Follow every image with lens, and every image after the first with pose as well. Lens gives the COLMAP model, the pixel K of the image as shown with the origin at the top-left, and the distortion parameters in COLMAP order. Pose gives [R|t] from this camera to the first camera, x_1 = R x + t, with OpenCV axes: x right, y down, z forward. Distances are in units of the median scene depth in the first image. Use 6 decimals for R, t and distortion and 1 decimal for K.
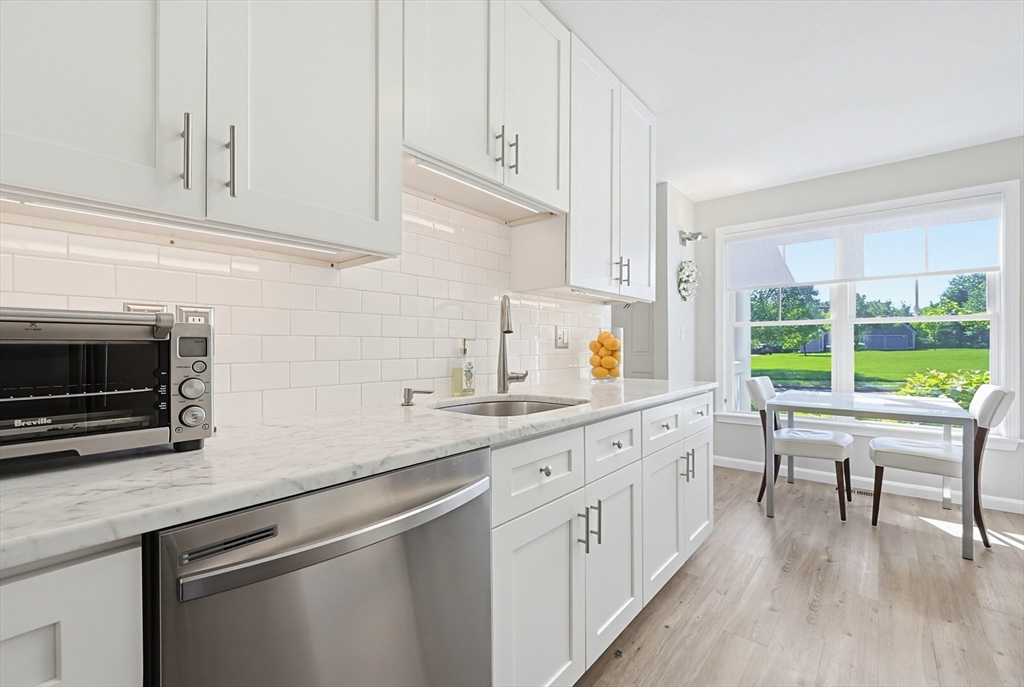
lens RADIAL K [[440.9, 0, 512.0], [0, 440.9, 347.9], [0, 0, 1]] dist [0.000658, 0.000498]
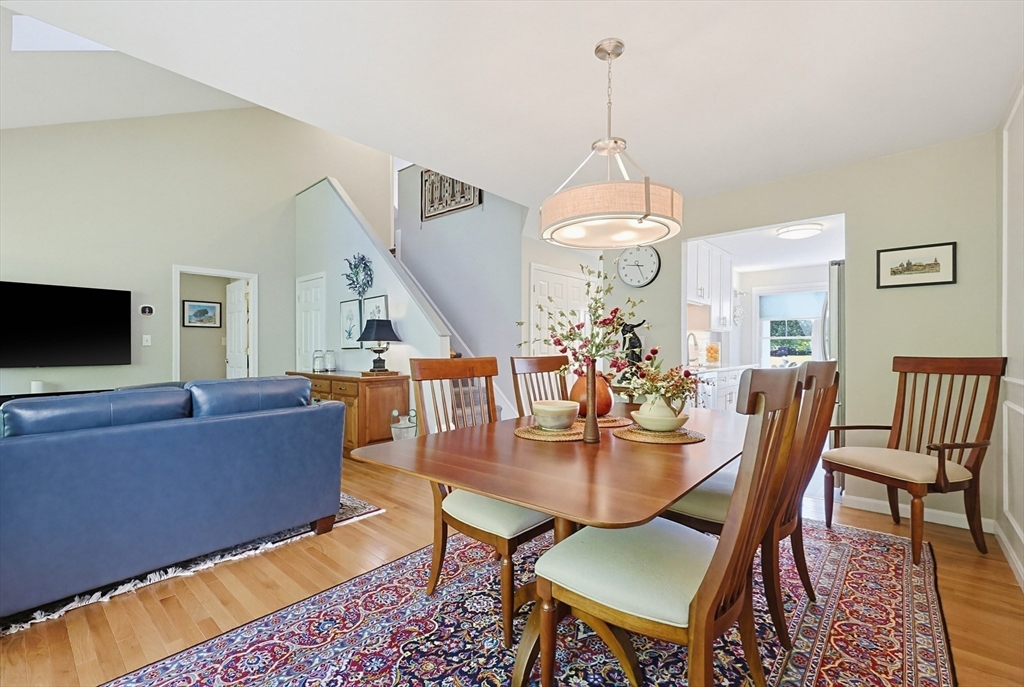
lens RADIAL K [[441.0, 0, 509.5], [0, 441.0, 346.2], [0, 0, 1]] dist [0.000001, 0.000172]
pose [[0.999542, 0.002163, -0.030197, -0.861863], [-0.002383, 0.999971, -0.007264, -0.000384], [0.030181, 0.007332, 0.999518, -1.524025]]
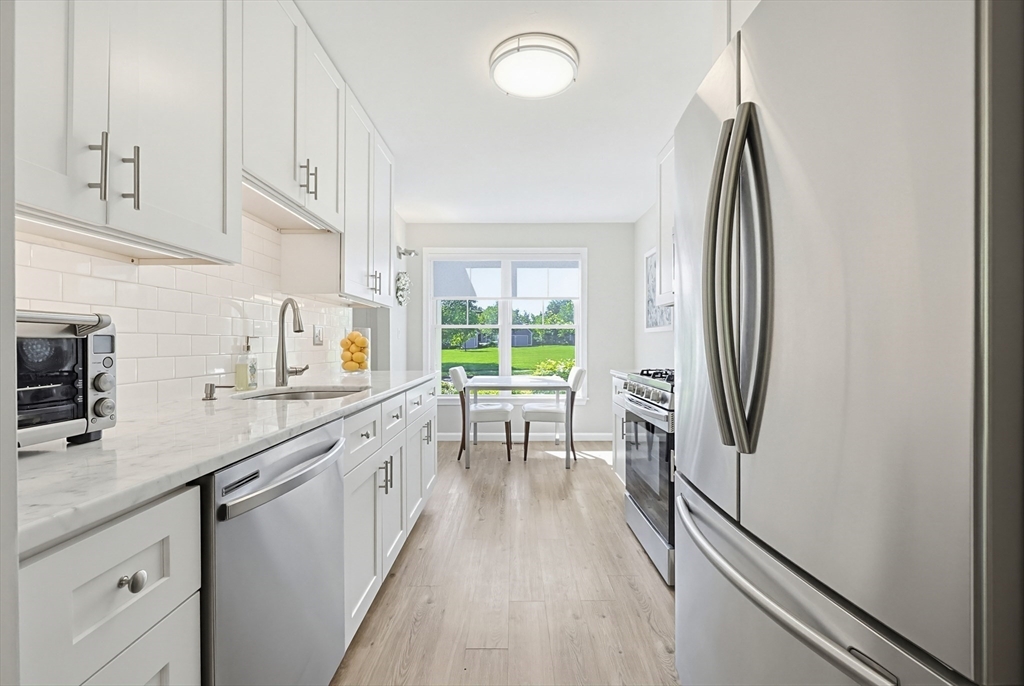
lens RADIAL K [[441.0, 0, 509.5], [0, 441.0, 345.7], [0, 0, 1]] dist [0.000001, 0.000172]
pose [[0.771084, -0.000790, 0.636733, -0.218405], [-0.000346, 0.999999, 0.001661, -0.000290], [-0.636734, -0.001501, 0.771082, -0.163062]]
